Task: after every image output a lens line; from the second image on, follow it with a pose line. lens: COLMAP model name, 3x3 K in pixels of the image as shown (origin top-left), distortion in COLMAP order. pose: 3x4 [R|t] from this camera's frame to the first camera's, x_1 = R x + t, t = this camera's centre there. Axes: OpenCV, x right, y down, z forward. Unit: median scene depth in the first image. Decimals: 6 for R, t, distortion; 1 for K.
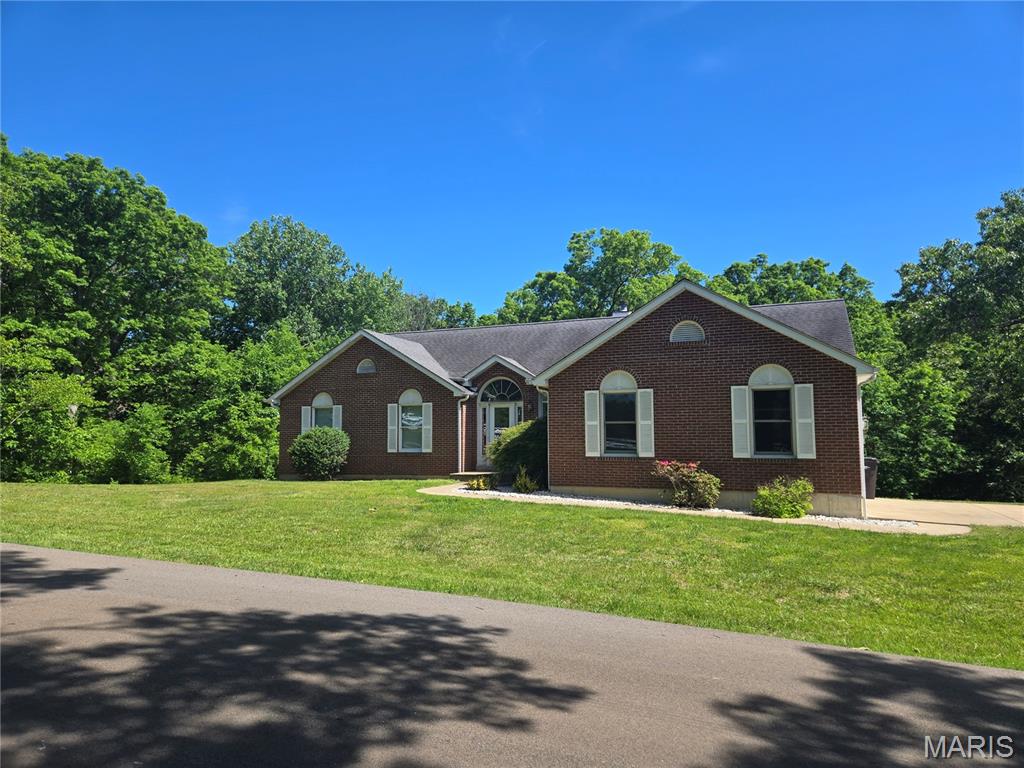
lens RADIAL K [[671.4, 0, 512.0], [0, 671.4, 384.0], [0, 0, 1]] dist [0.052920, -0.002530]
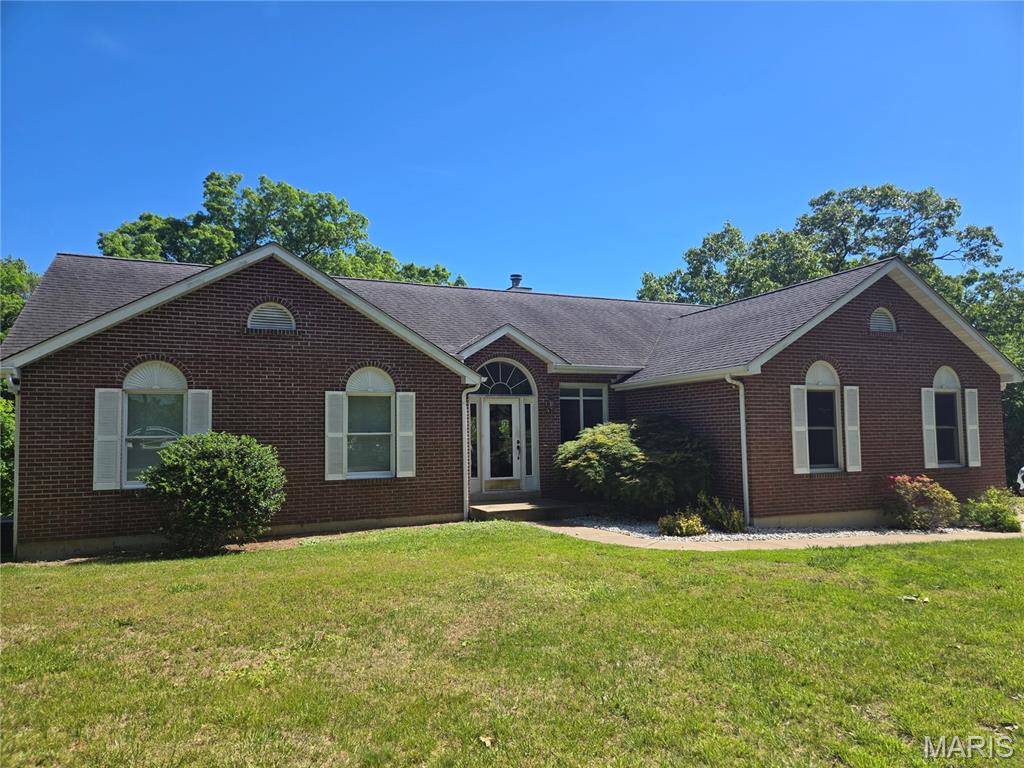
lens RADIAL K [[682.0, 0, 508.4], [0, 682.0, 395.9], [0, 0, 1]] dist [0.041712, -0.001396]
pose [[0.700708, 0.037806, 0.712445, -0.633047], [-0.045512, 0.998930, -0.008247, 0.041669], [-0.711995, -0.026646, 0.701679, 0.677856]]
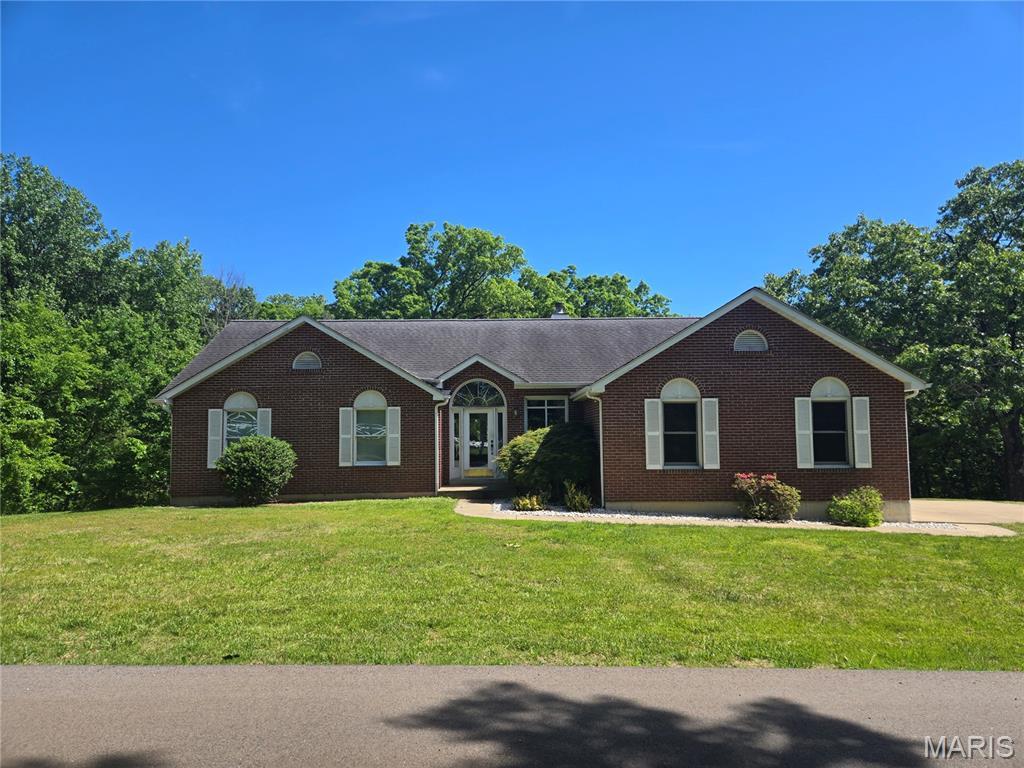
lens RADIAL K [[671.4, 0, 512.0], [0, 671.4, 384.0], [0, 0, 1]] dist [0.052920, -0.002530]
pose [[0.922126, 0.023440, 0.386179, -0.413458], [-0.024597, 0.999696, -0.001946, -0.003894], [-0.386107, -0.007704, 0.922422, 0.206531]]
